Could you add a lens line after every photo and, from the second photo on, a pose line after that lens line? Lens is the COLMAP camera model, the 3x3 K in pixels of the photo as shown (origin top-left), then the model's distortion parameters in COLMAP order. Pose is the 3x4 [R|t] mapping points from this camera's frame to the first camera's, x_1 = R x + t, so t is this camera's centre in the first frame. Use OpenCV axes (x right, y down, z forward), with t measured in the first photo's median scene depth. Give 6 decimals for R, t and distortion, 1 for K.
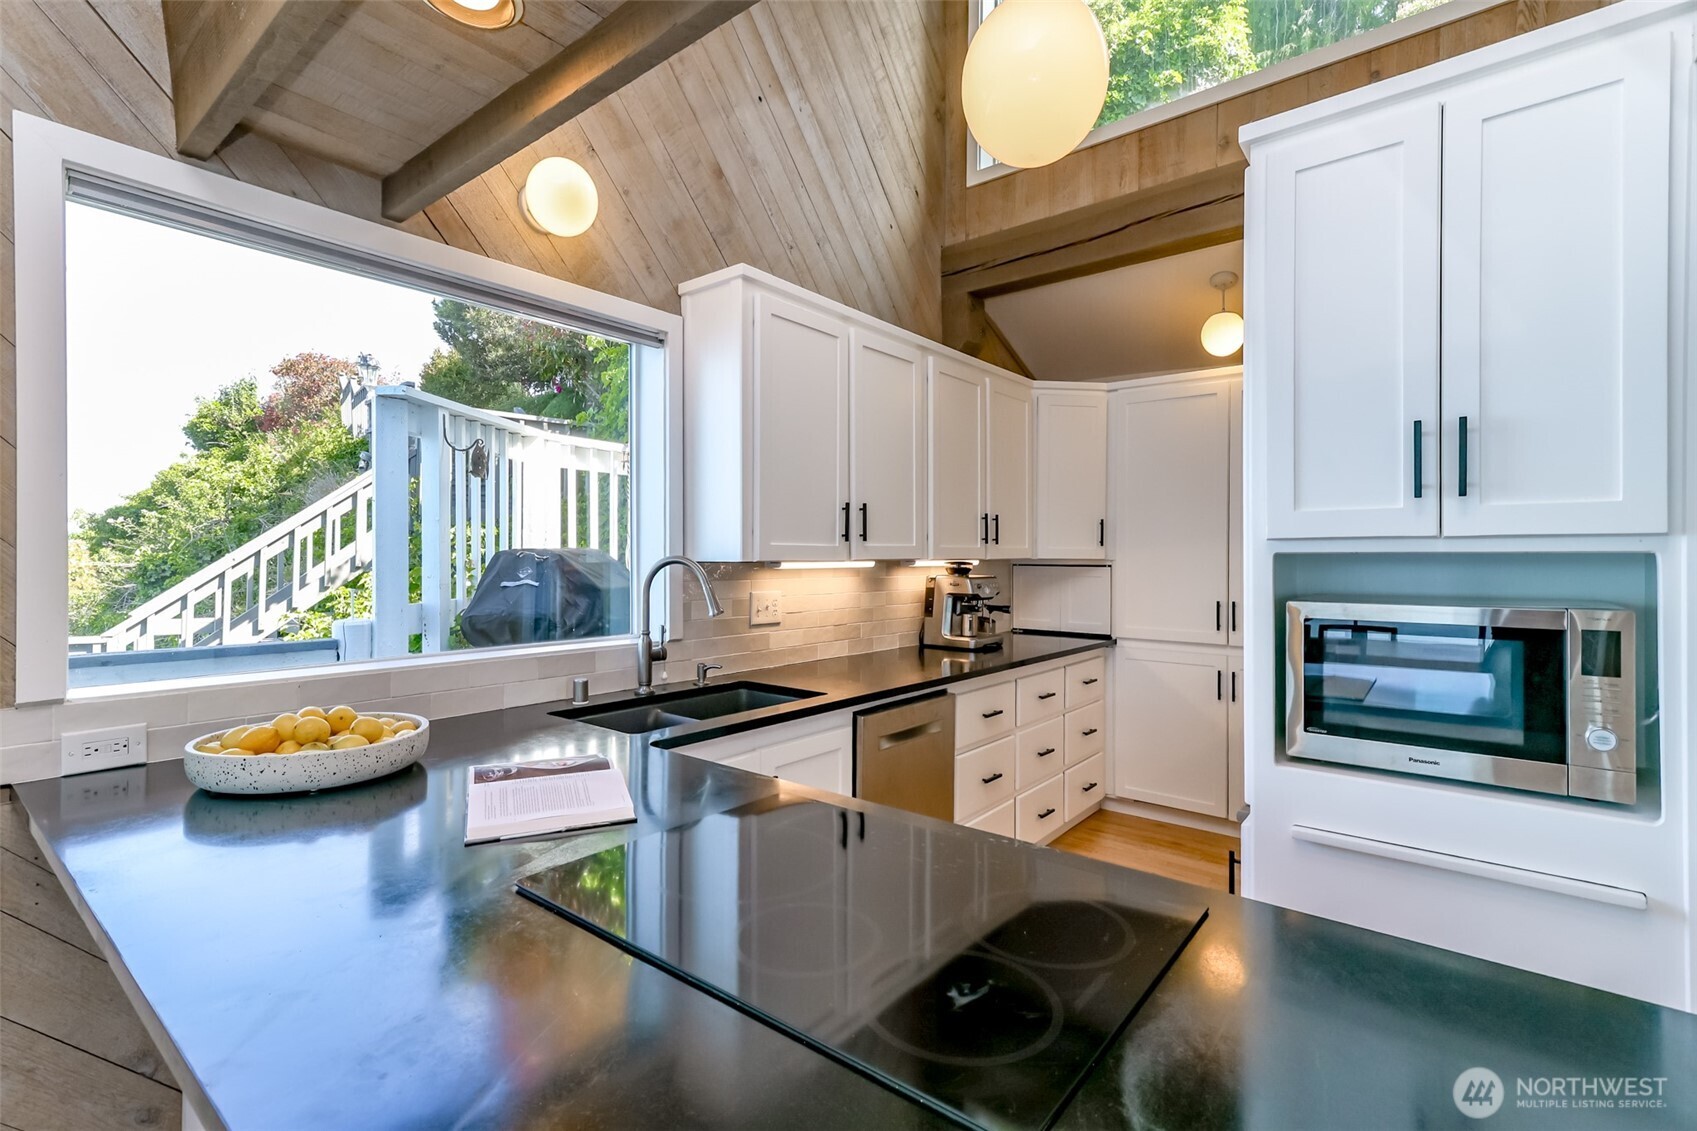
lens RADIAL K [[767.4, 0, 851.7], [0, 767.4, 560.1], [0, 0, 1]] dist [0.016781, -0.000265]
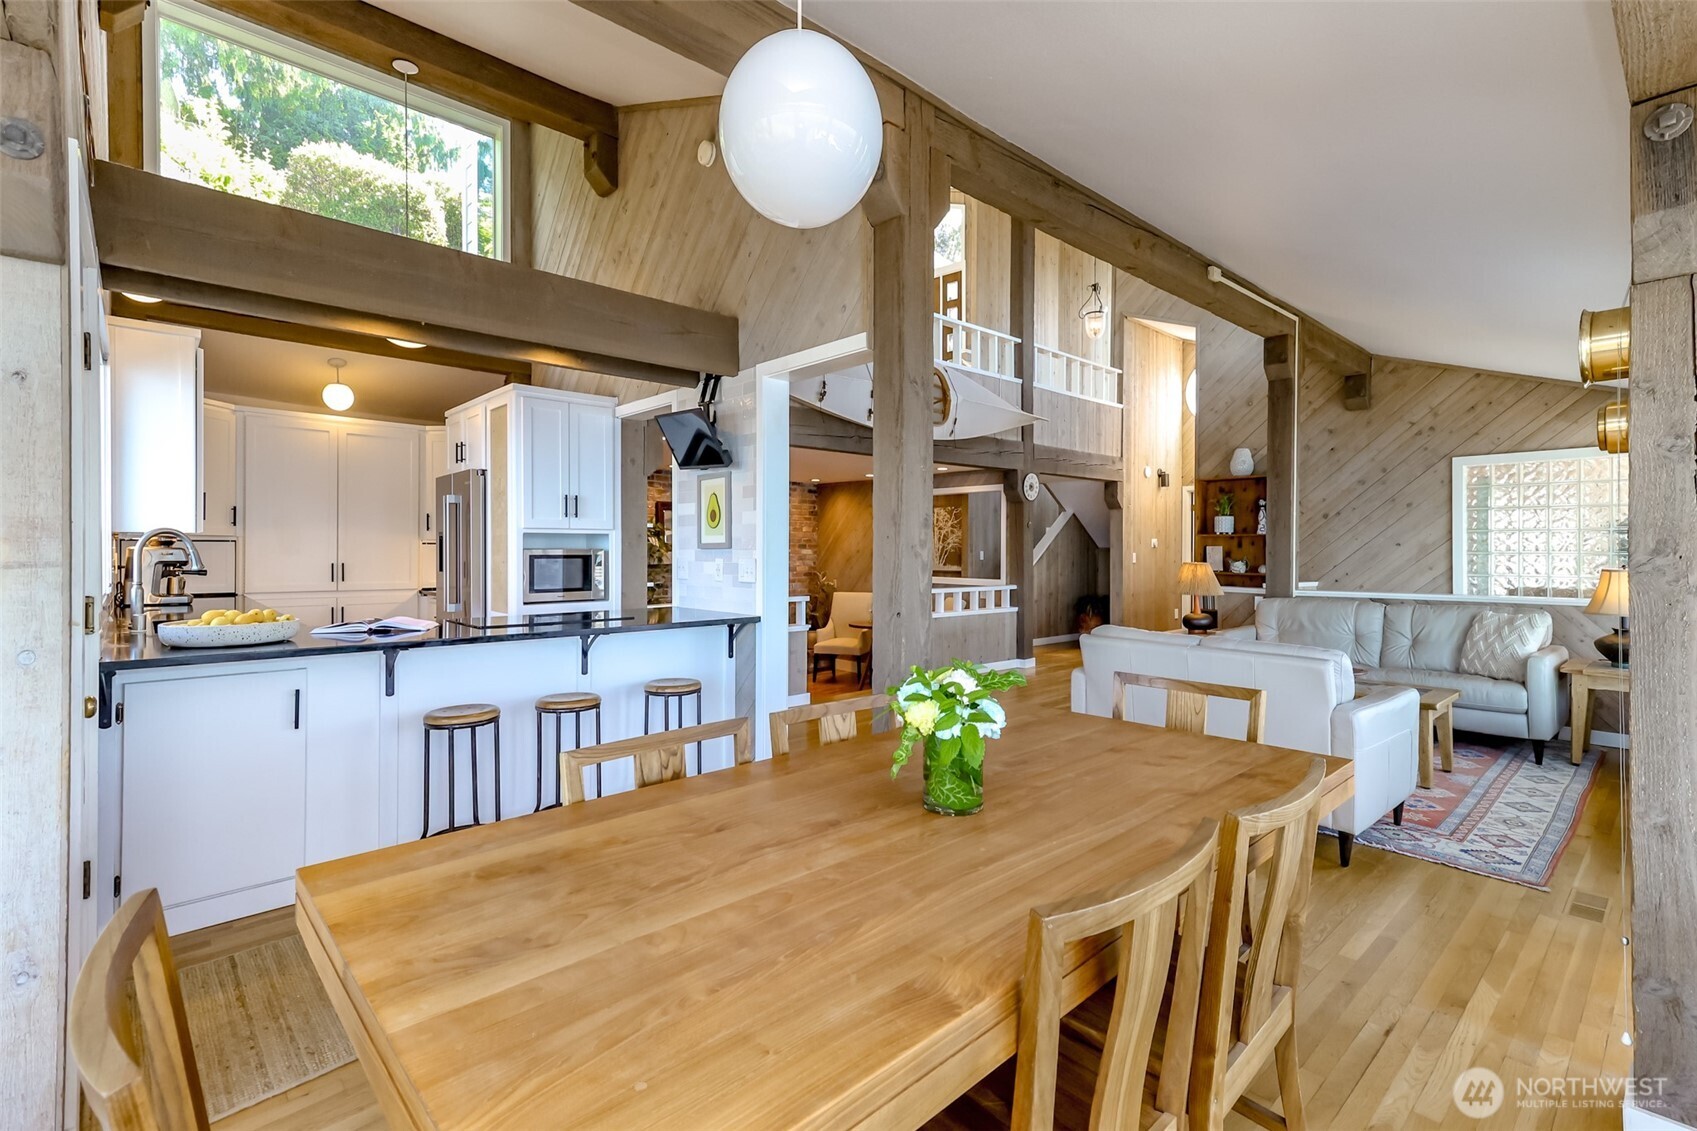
lens RADIAL K [[767.4, 0, 818.3], [0, 767.4, 546.9], [0, 0, 1]] dist [0.016781, -0.000265]
pose [[0.169991, -0.000563, 0.985445, -1.011651], [-0.001133, 0.999999, 0.000767, 0.019331], [-0.985445, -0.001247, 0.169990, -0.281190]]
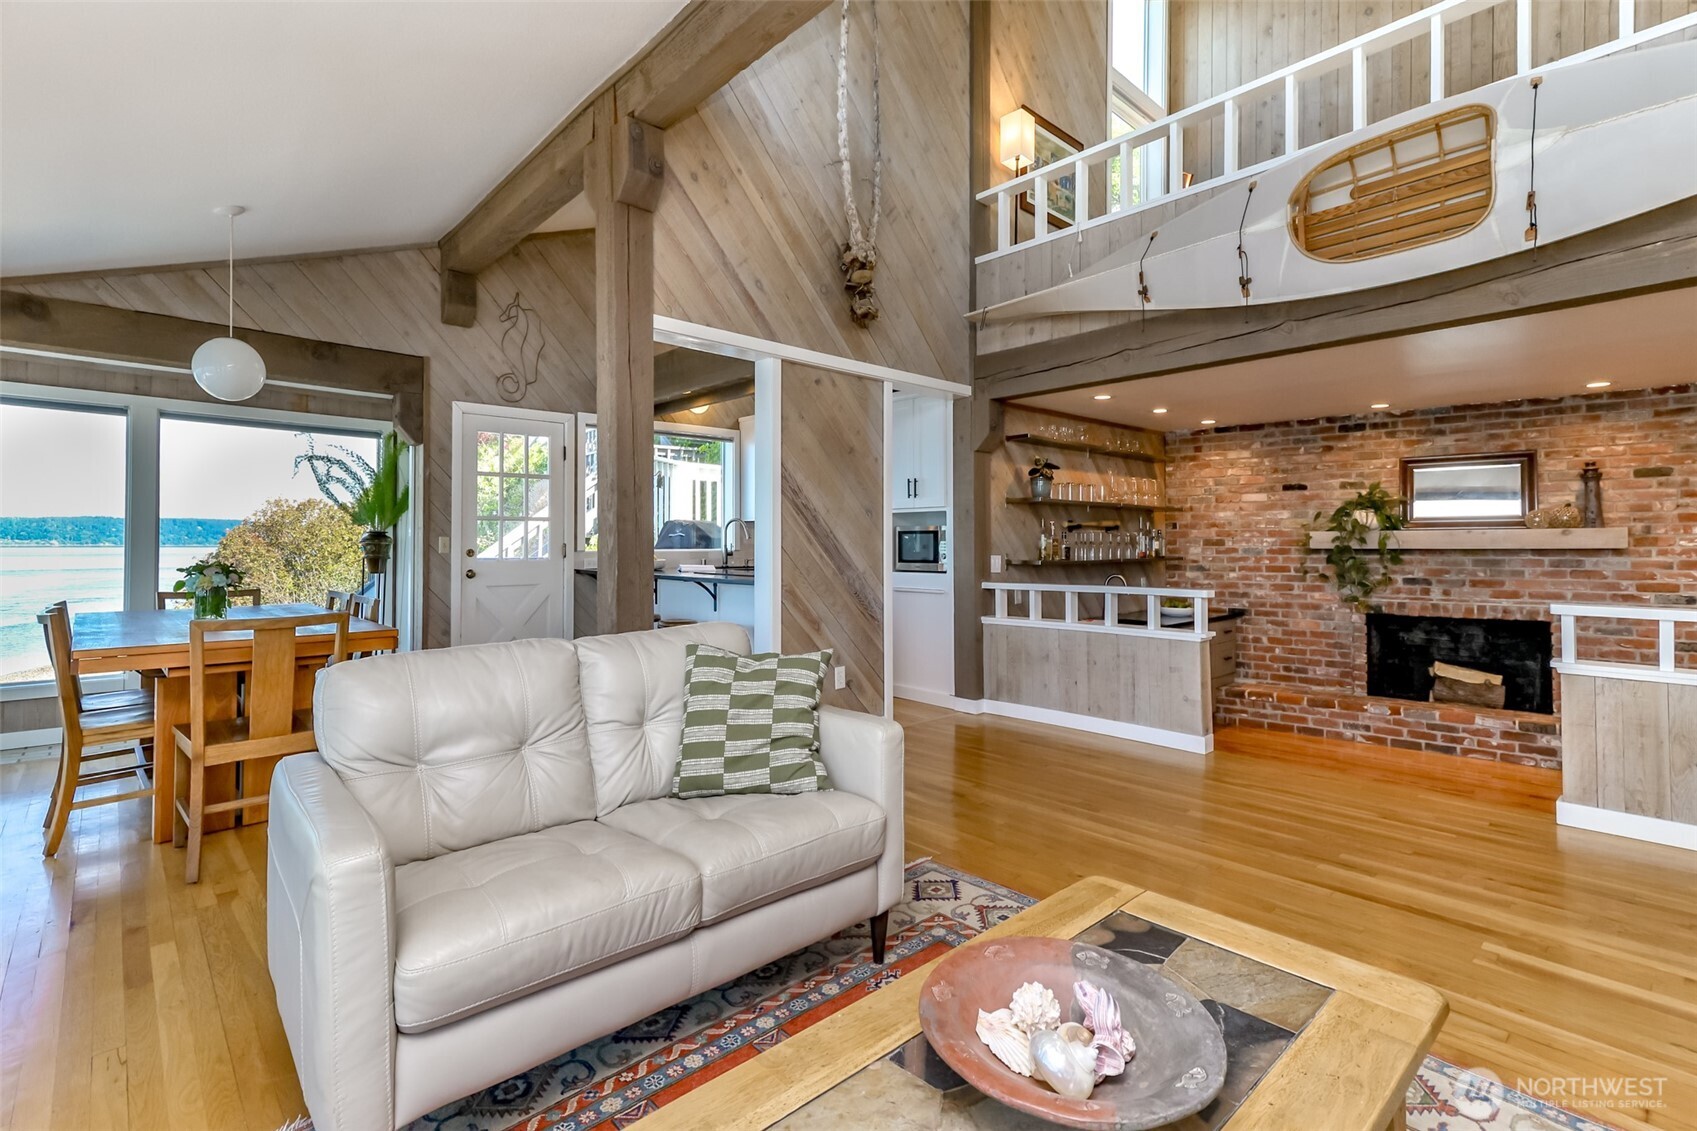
lens RADIAL K [[767.4, 0, 856.6], [0, 767.4, 539.9], [0, 0, 1]] dist [0.016781, -0.000265]
pose [[0.990422, -0.003370, -0.138030, 0.419151], [0.002392, 0.999971, -0.007250, 0.066970], [0.138050, 0.006851, 0.990402, -1.206553]]
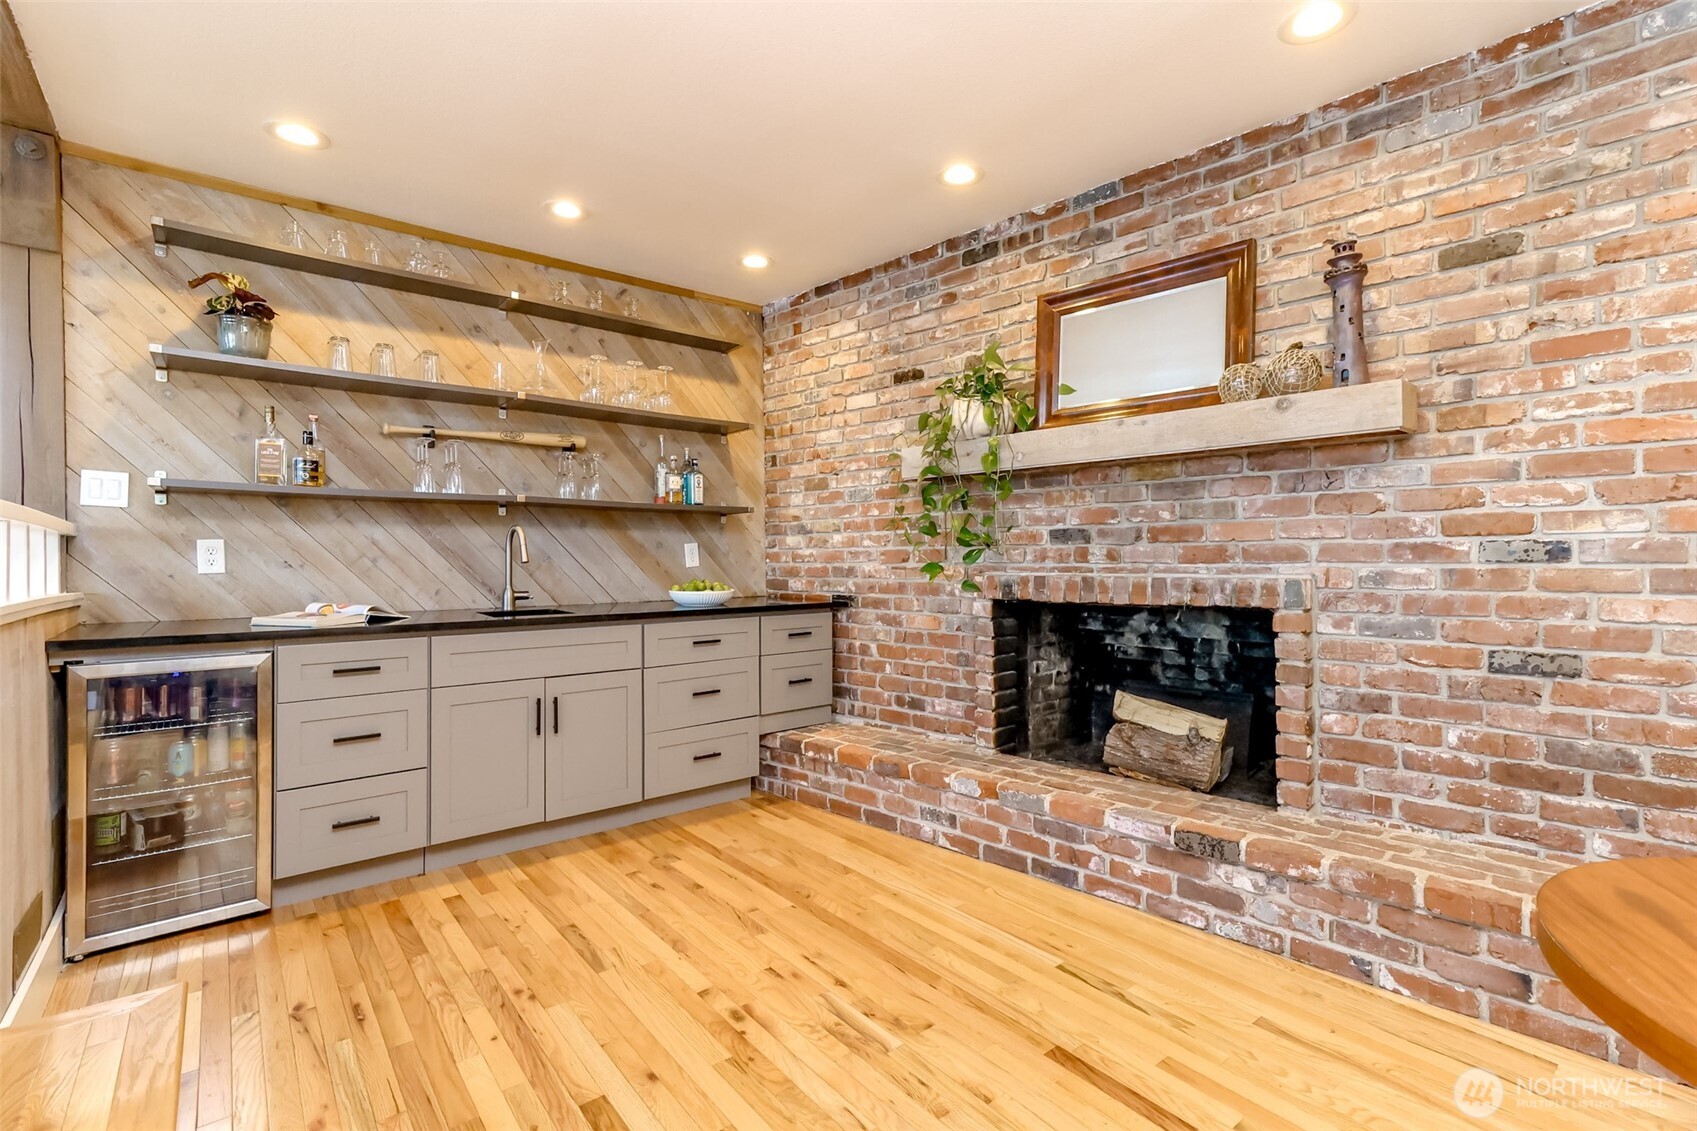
lens RADIAL K [[767.4, 0, 857.0], [0, 767.4, 564.5], [0, 0, 1]] dist [0.016781, -0.000265]
pose [[0.977300, -0.003051, -0.211839, 1.361292], [0.003918, 0.999986, 0.003677, 0.178289], [0.211825, -0.004424, 0.977298, -0.242218]]
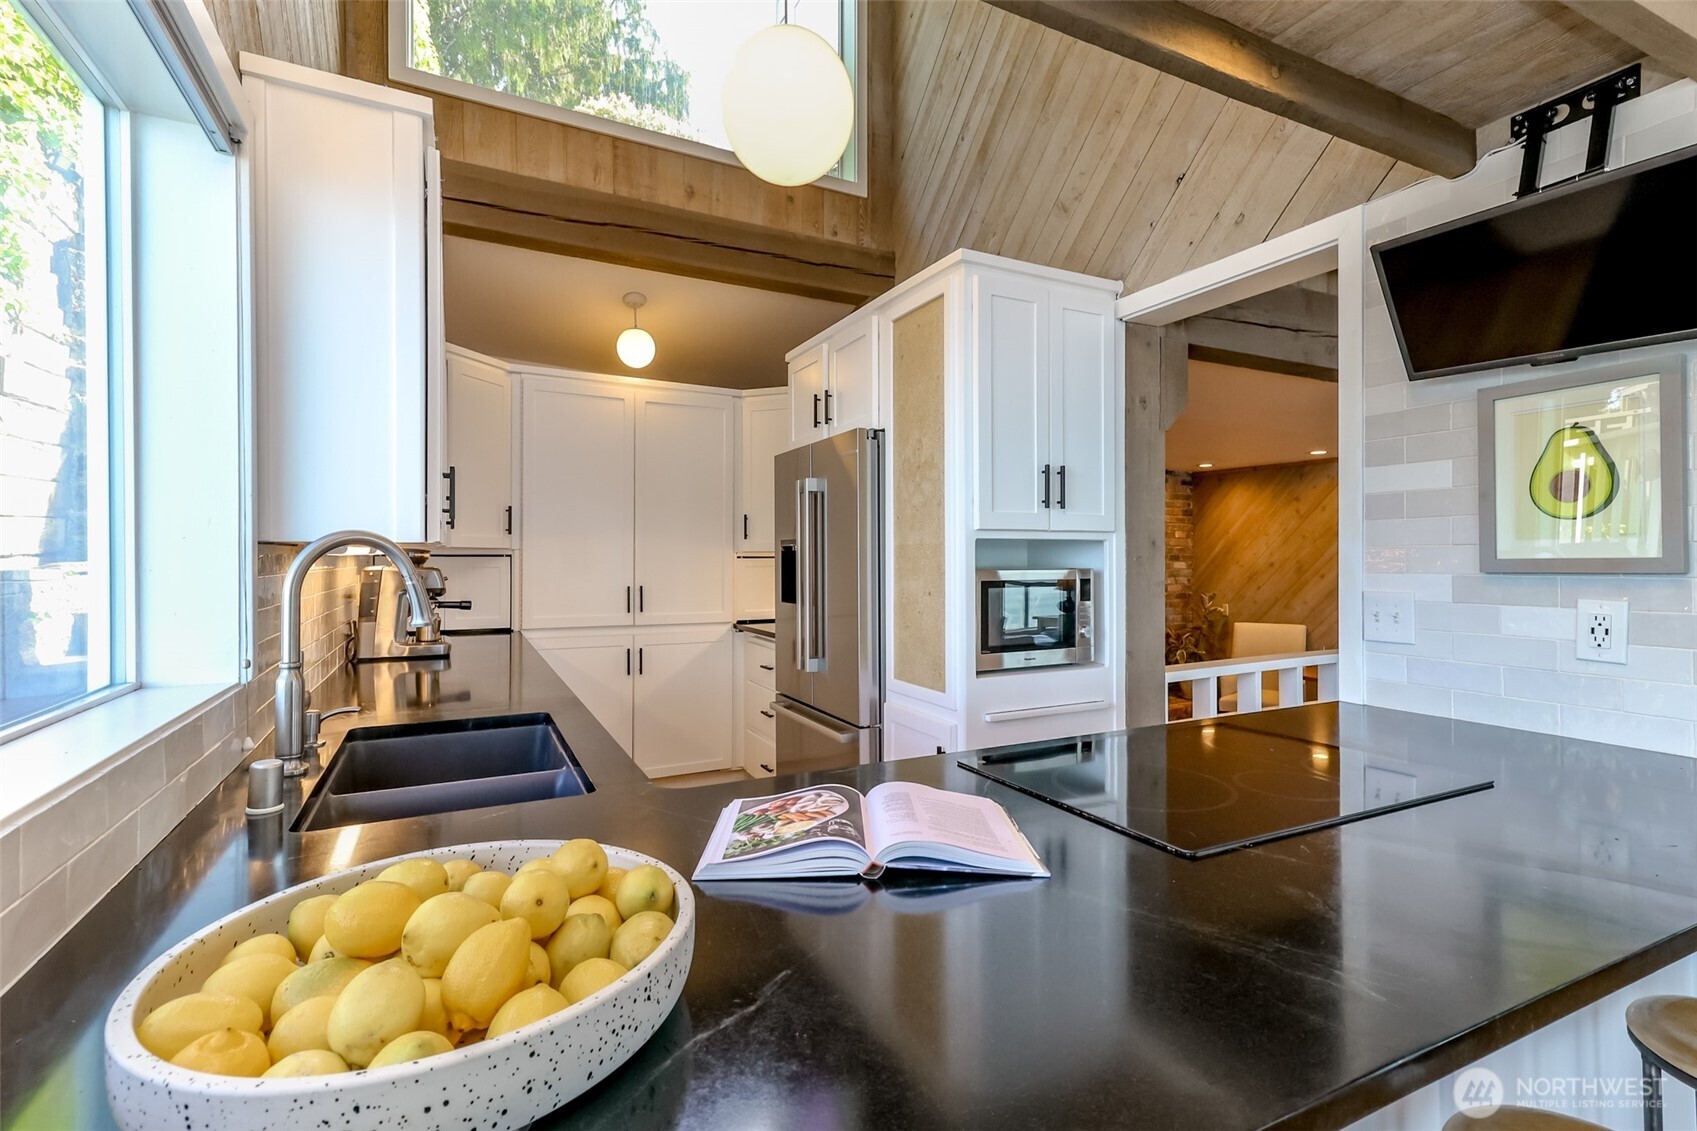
lens RADIAL K [[767.4, 0, 832.4], [0, 767.4, 554.3], [0, 0, 1]] dist [0.016781, -0.000265]
pose [[0.416917, 0.001496, 0.908943, -0.449665], [0.003041, 0.999991, -0.003041, 0.012010], [-0.908939, 0.004032, 0.416909, 0.297066]]
